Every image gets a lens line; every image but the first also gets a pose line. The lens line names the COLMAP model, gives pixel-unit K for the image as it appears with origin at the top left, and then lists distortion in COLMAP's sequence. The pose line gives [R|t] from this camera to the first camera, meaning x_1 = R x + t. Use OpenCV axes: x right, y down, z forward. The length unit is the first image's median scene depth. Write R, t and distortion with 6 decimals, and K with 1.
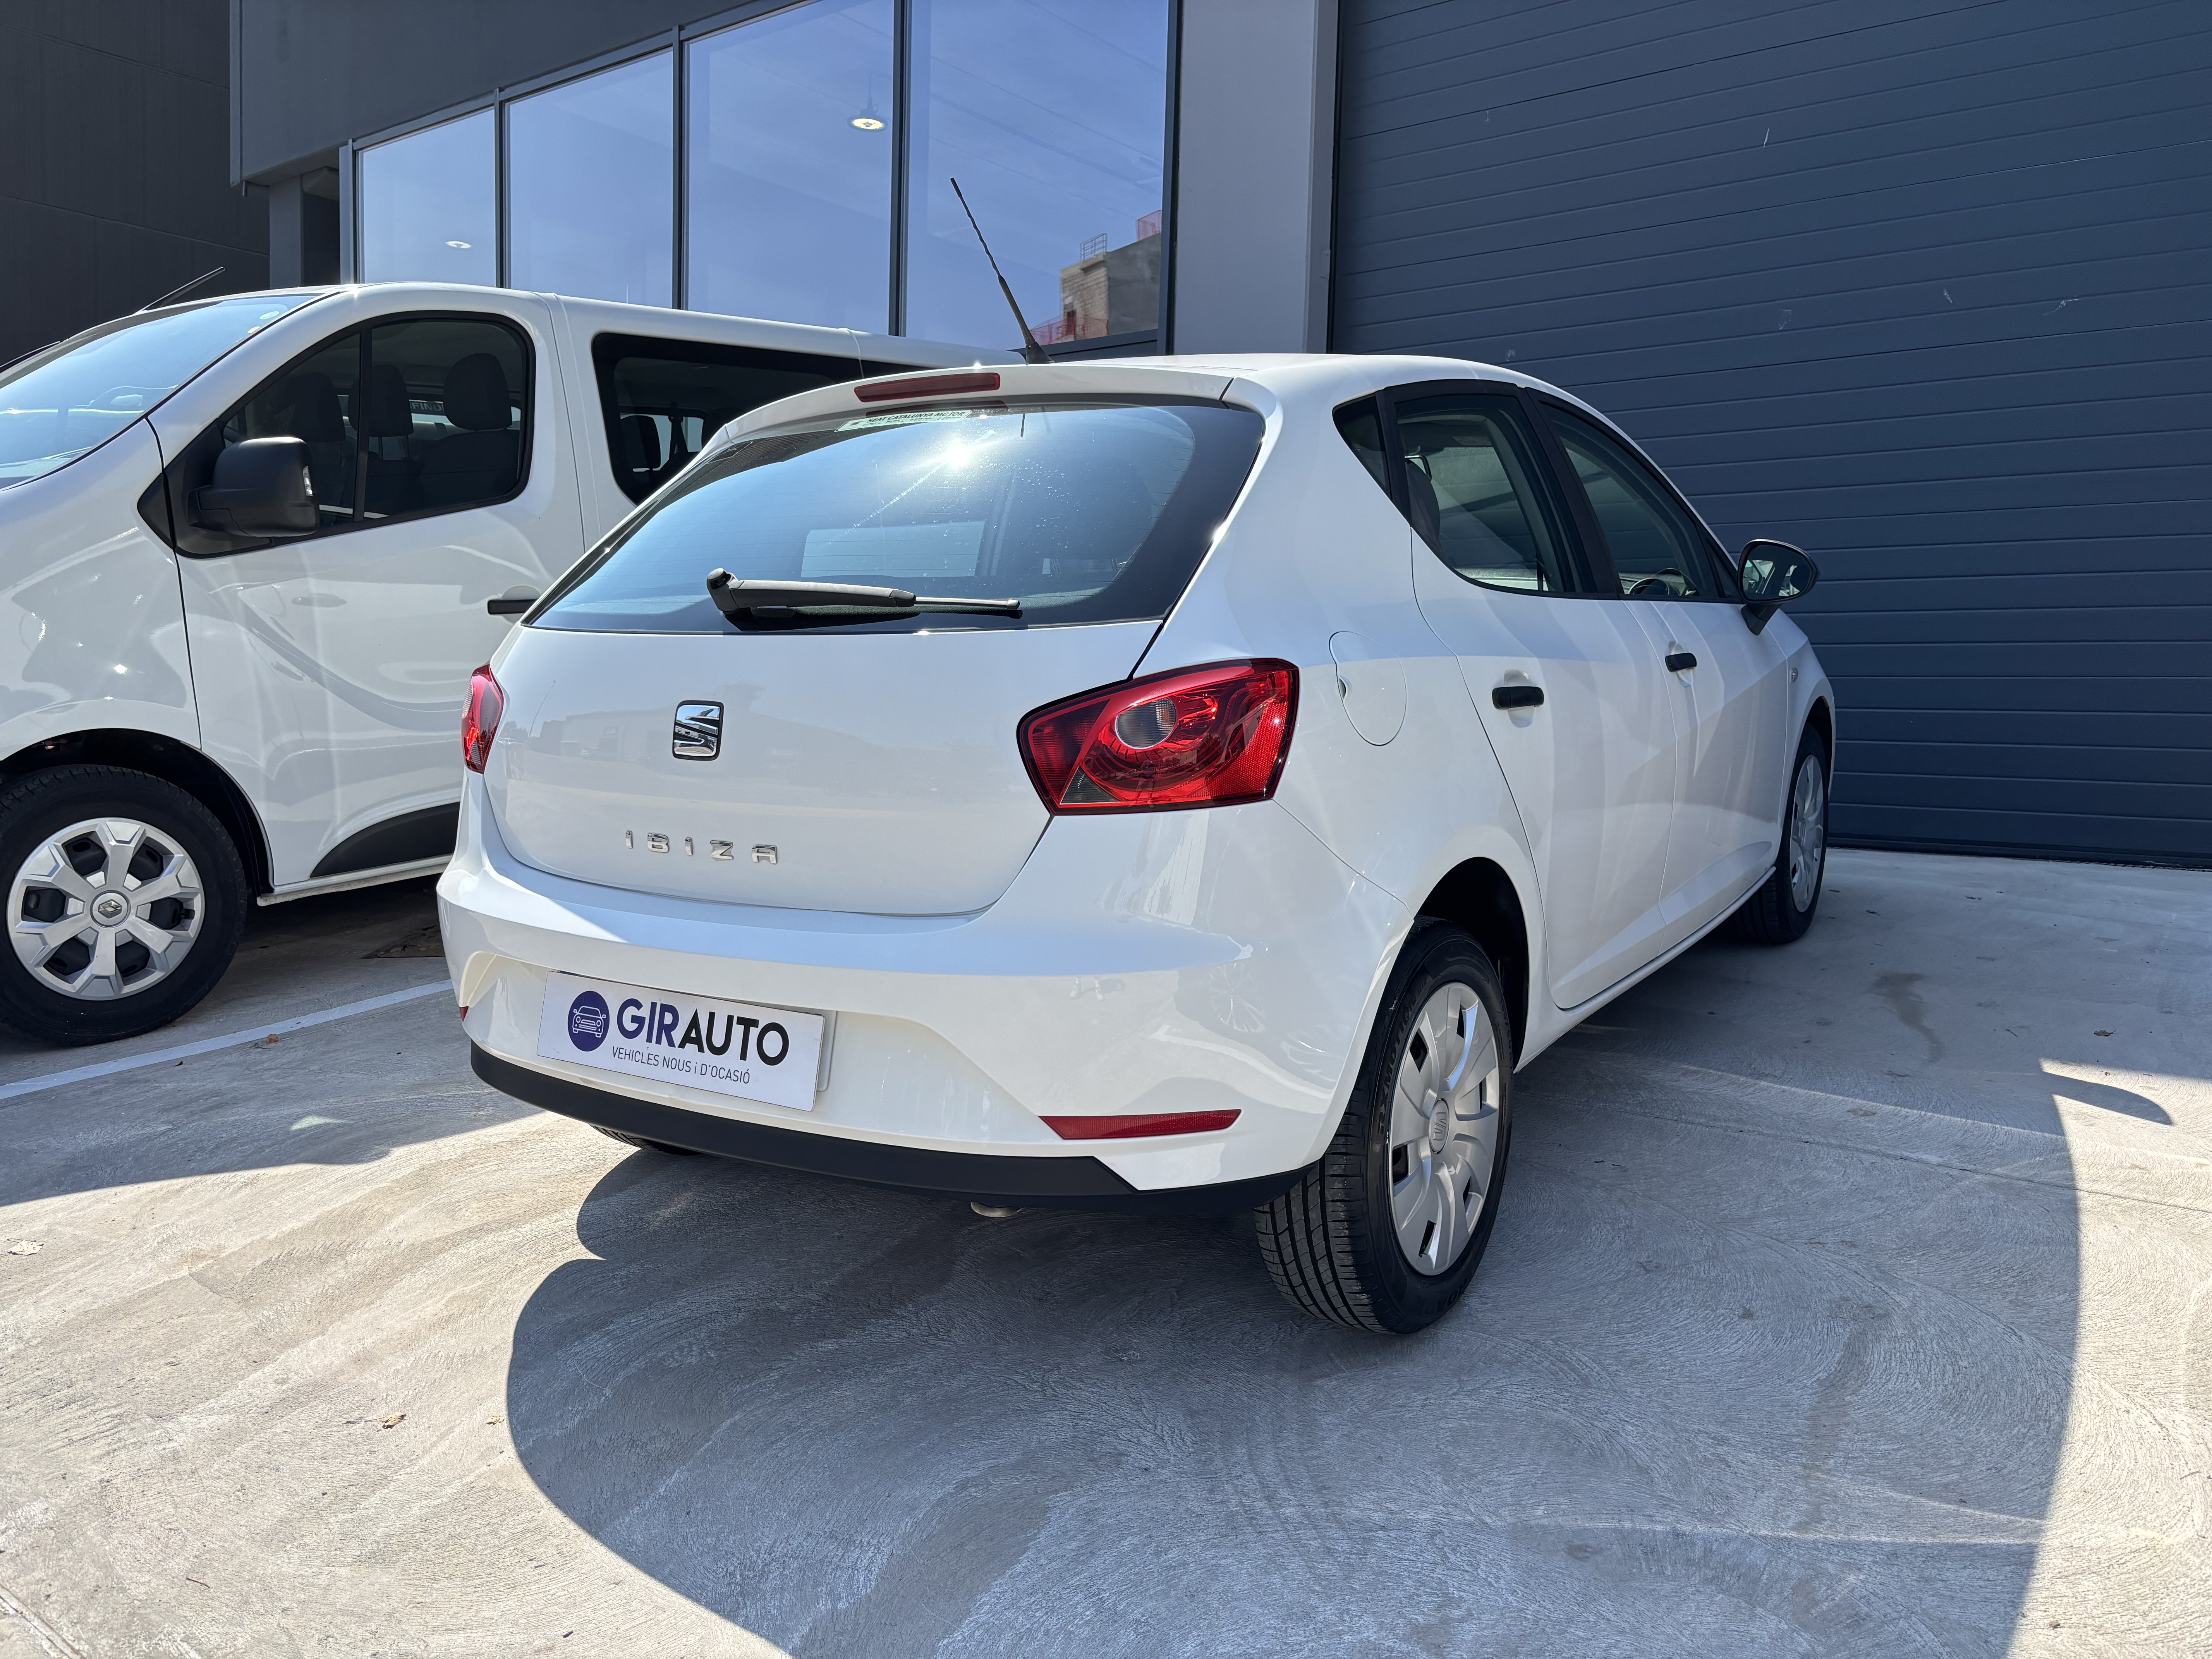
lens RADIAL K [[1592.7, 0, 1065.1], [0, 1592.7, 879.7], [0, 0, 1]] dist [0.035538, -0.003432]
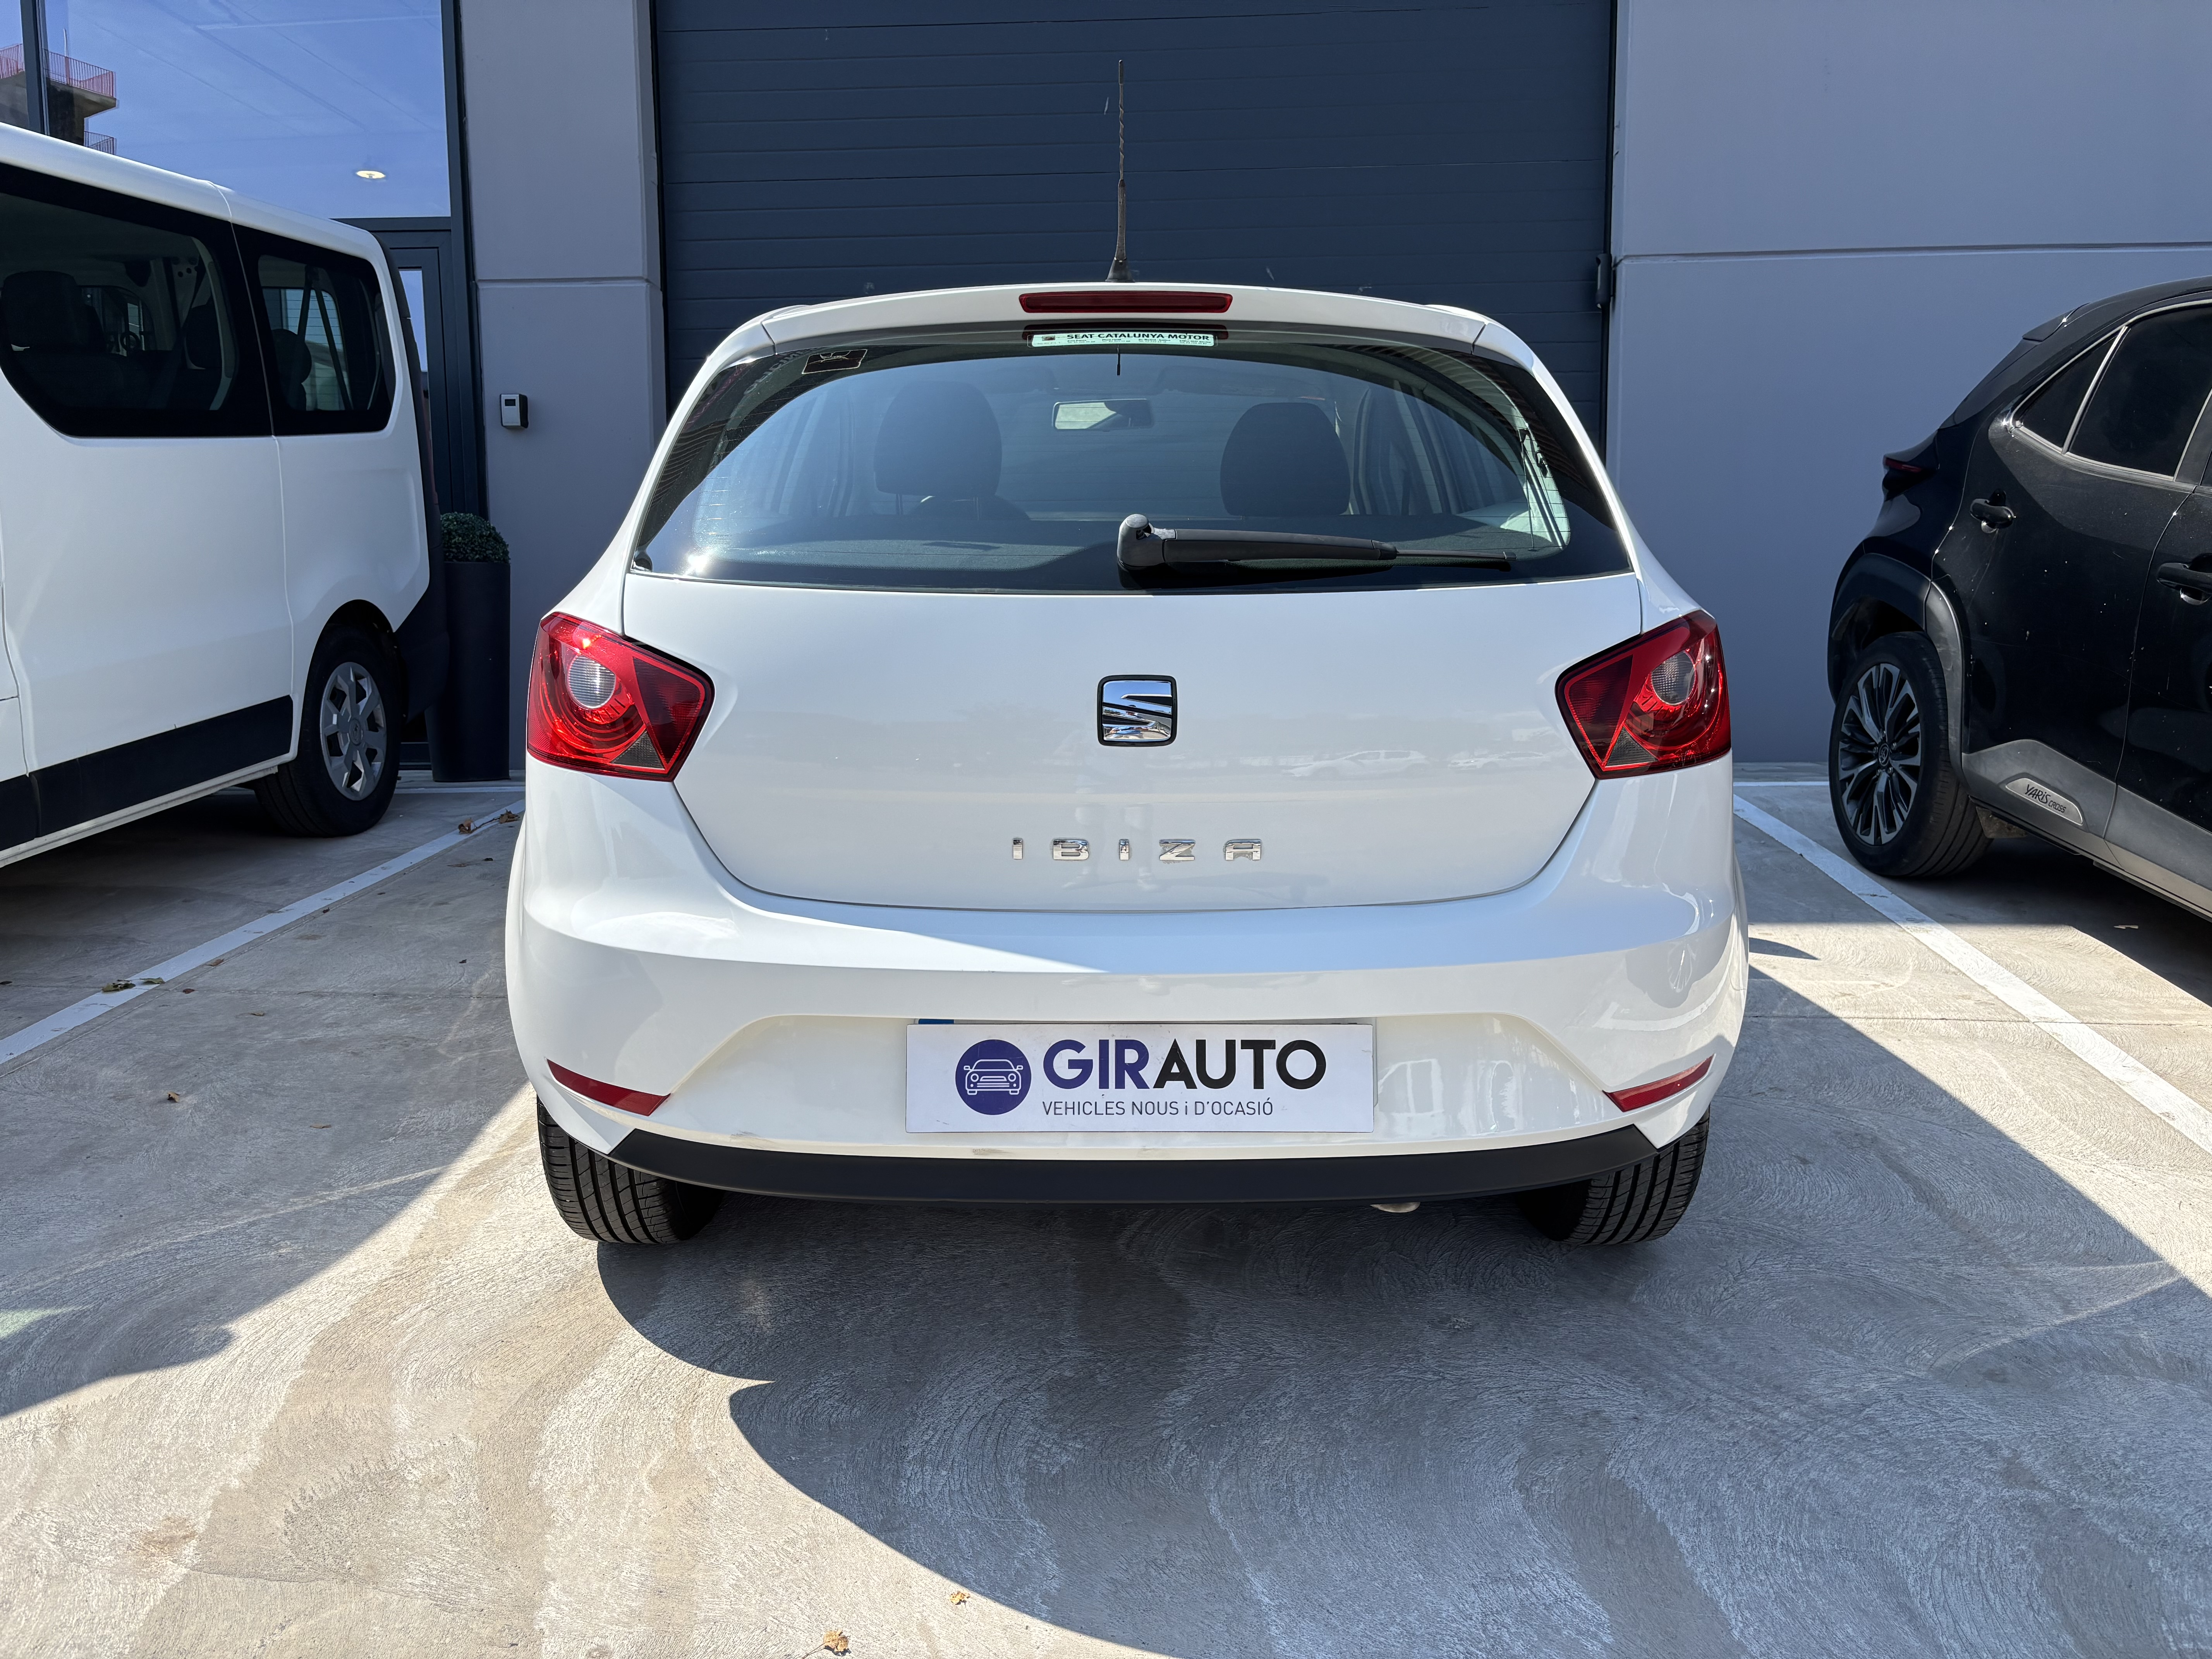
lens RADIAL K [[1712.3, 0, 1106.0], [0, 1712.3, 829.5], [0, 0, 1]] dist [0.029852, -0.004215]
pose [[0.829148, -0.088757, 0.551938, -0.751904], [0.075242, 0.996050, 0.047142, -0.075669], [-0.553942, 0.002442, 0.832552, 0.260563]]
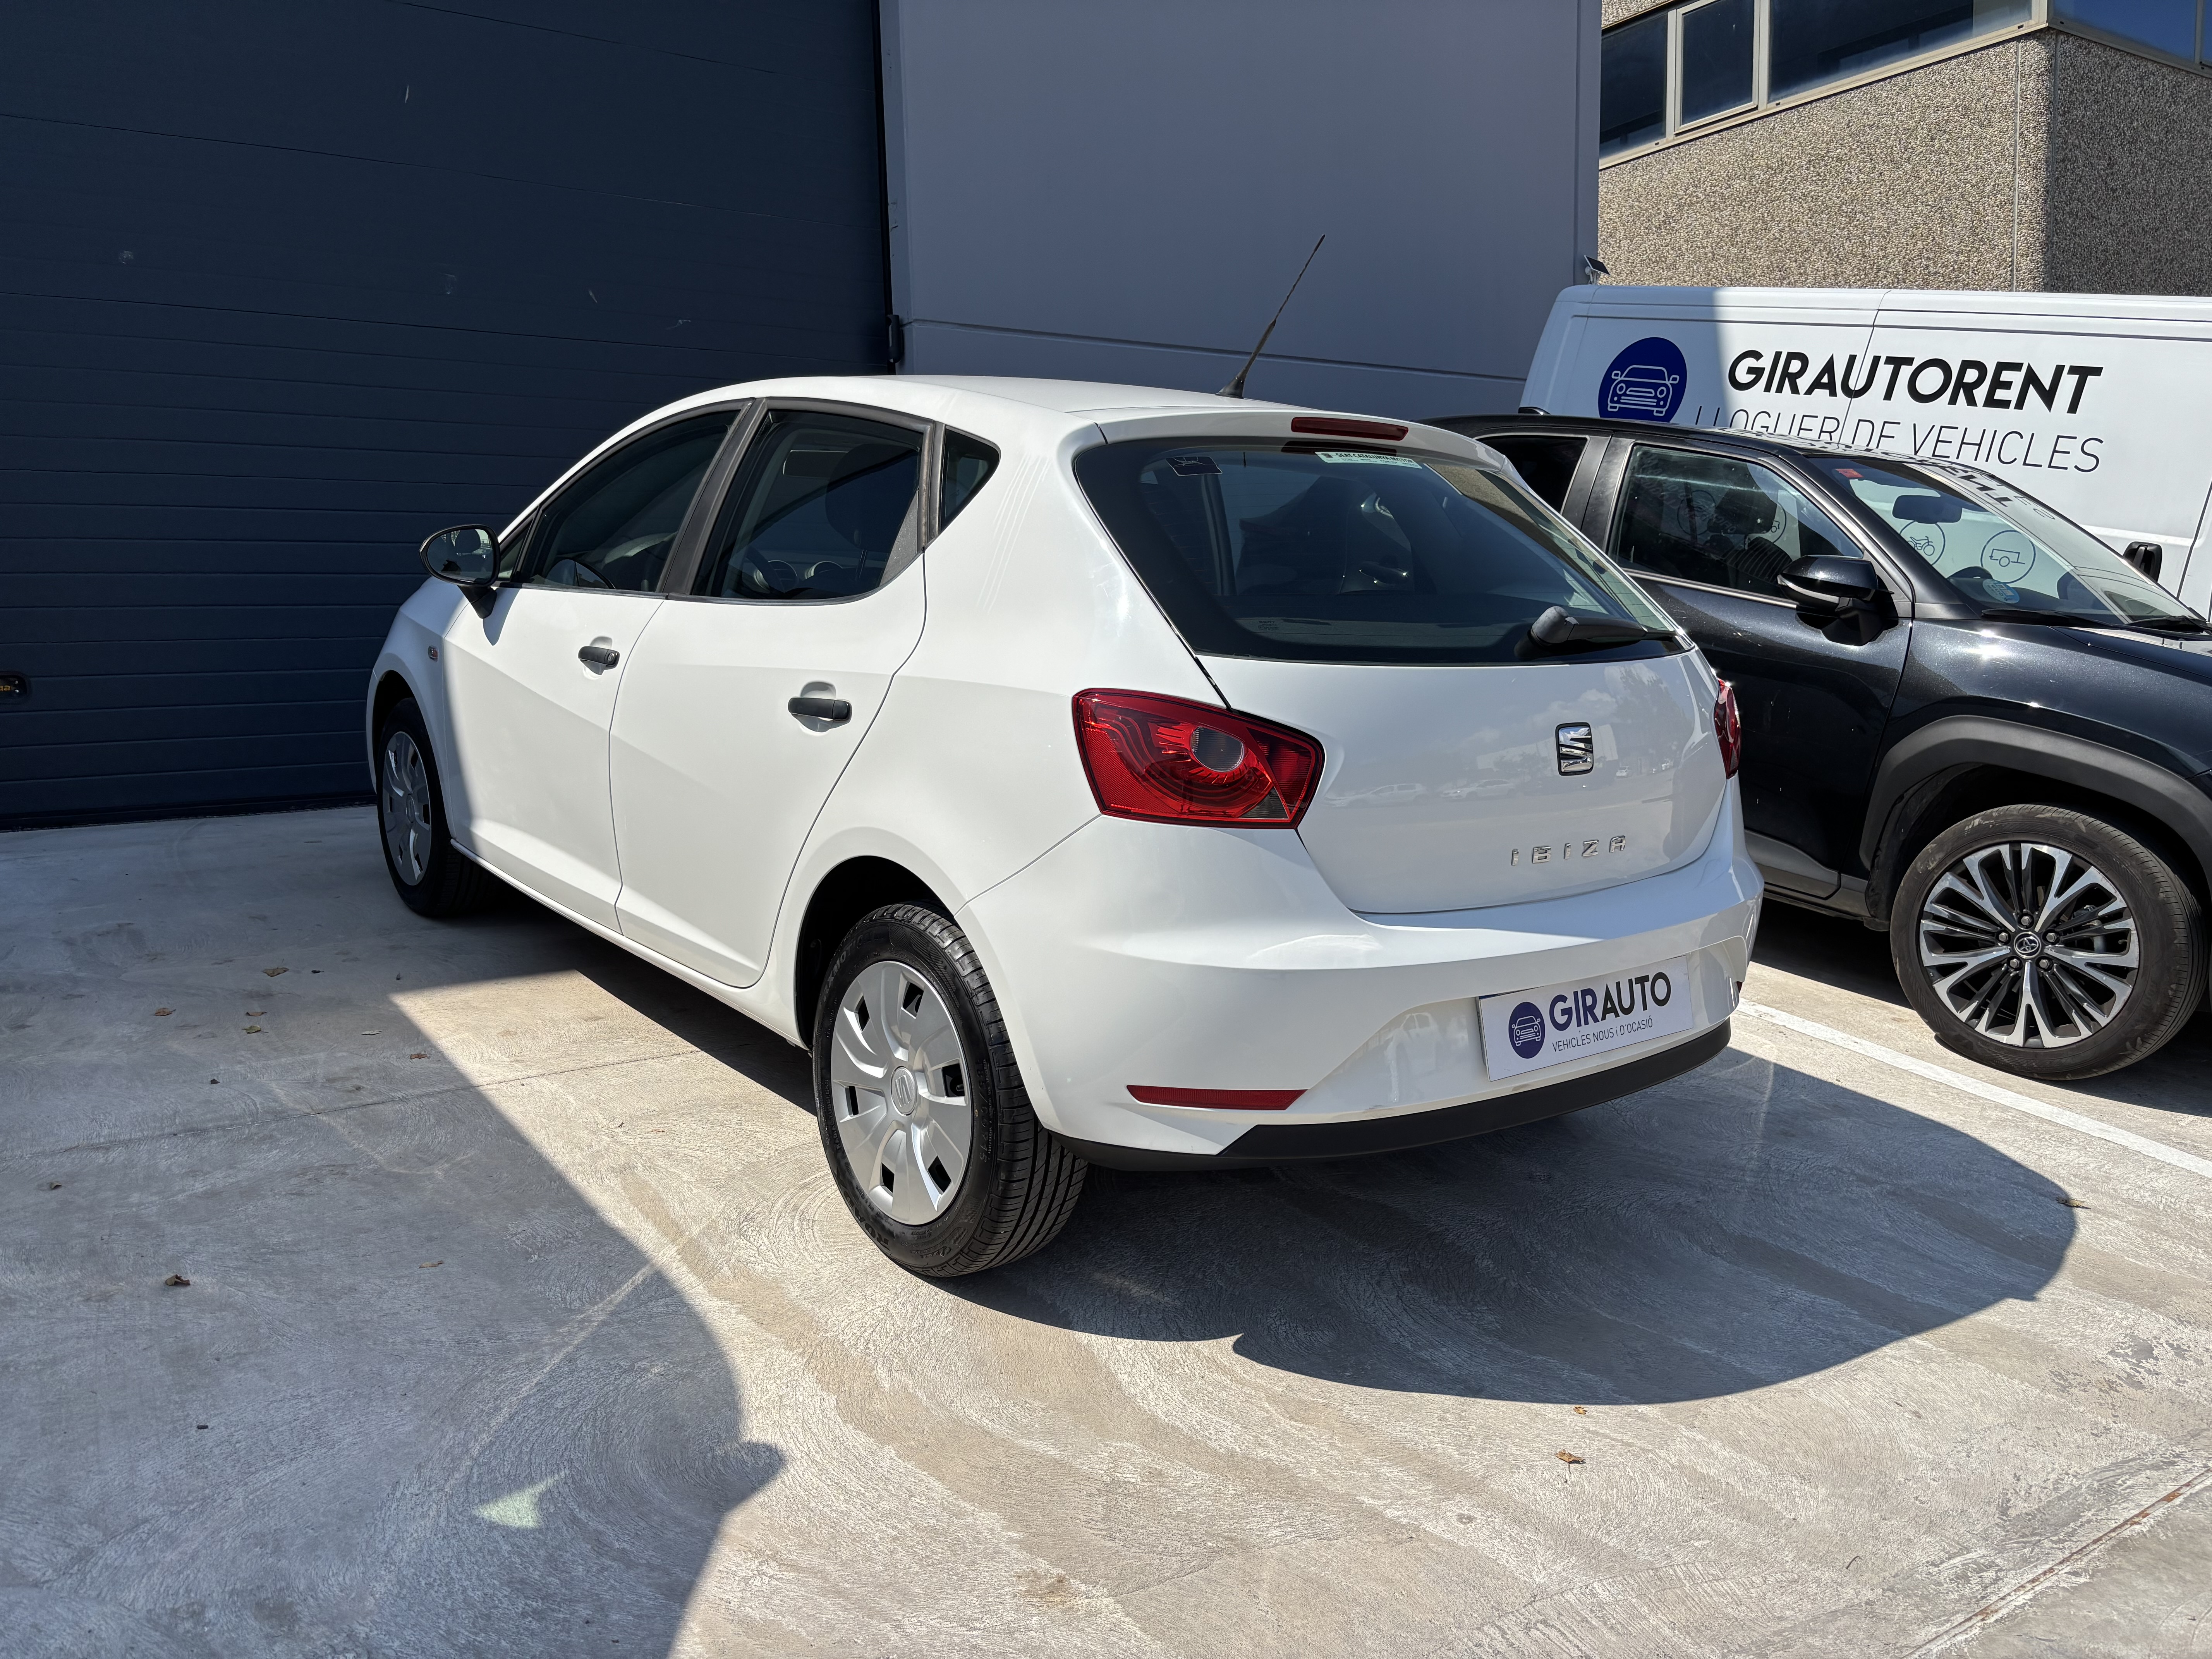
lens RADIAL K [[1673.0, 0, 1106.0], [0, 1673.0, 829.5], [0, 0, 1]] dist [0.004117, -0.005674]
pose [[0.312069, -0.138034, 0.939978, -1.488181], [0.111070, 0.987905, 0.108198, -0.205894], [-0.943545, 0.070638, 0.323626, 0.937456]]
